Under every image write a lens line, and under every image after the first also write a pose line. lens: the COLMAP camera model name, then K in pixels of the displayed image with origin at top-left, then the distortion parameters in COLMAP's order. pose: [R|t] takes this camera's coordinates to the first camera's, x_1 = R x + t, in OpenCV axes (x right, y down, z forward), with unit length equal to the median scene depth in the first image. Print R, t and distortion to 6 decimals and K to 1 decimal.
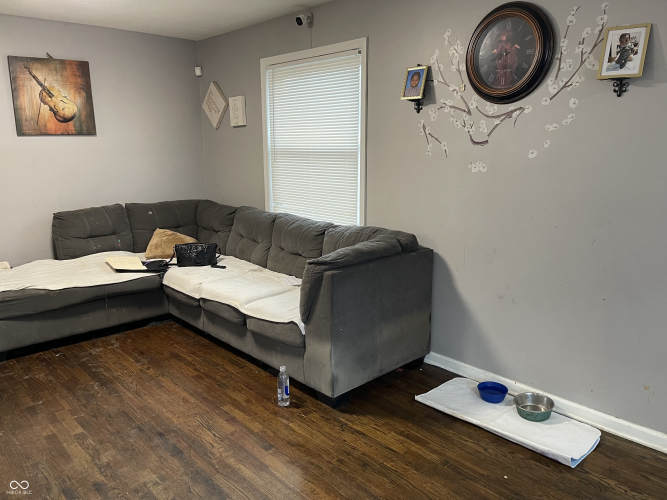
lens RADIAL K [[503.2, 0, 331.4], [0, 503.2, 254.9], [0, 0, 1]] dist [0.014512, -0.020522]
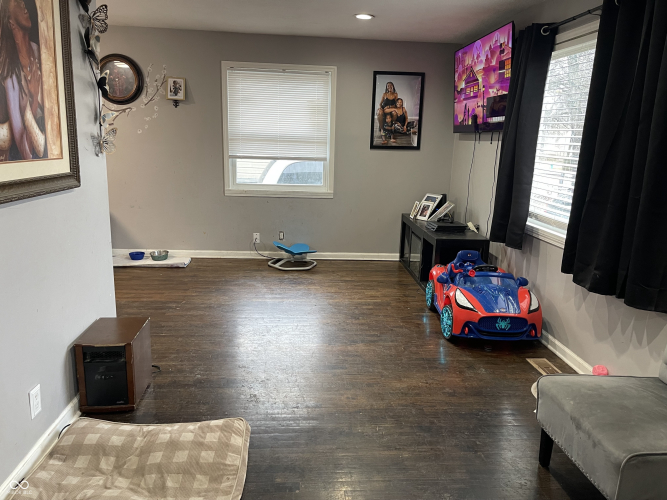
lens RADIAL K [[503.2, 0, 335.2], [0, 503.2, 247.9], [0, 0, 1]] dist [0.014512, -0.020522]
pose [[0.622924, -0.160884, 0.765560, -0.793554], [0.120292, 0.986684, 0.109474, 0.143596], [-0.772979, 0.023897, 0.633982, -0.945286]]
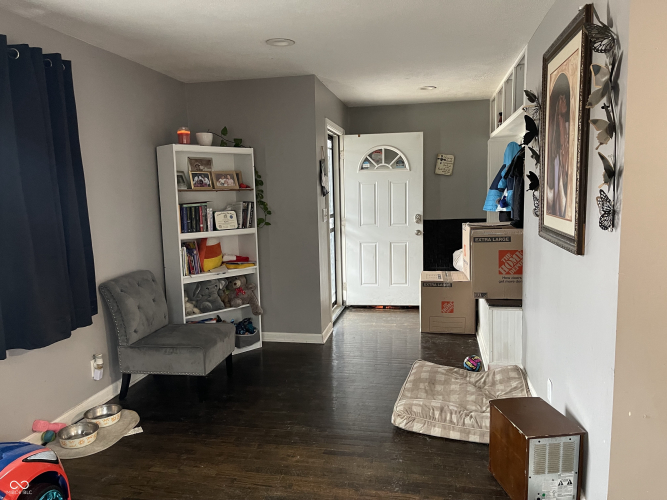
lens RADIAL K [[503.2, 0, 334.6], [0, 503.2, 251.0], [0, 0, 1]] dist [0.014512, -0.020522]
pose [[-0.823756, 0.080268, -0.561233, 2.200074], [-0.098707, 0.954503, 0.281392, -0.513748], [0.558286, 0.287196, -0.778354, 2.372253]]
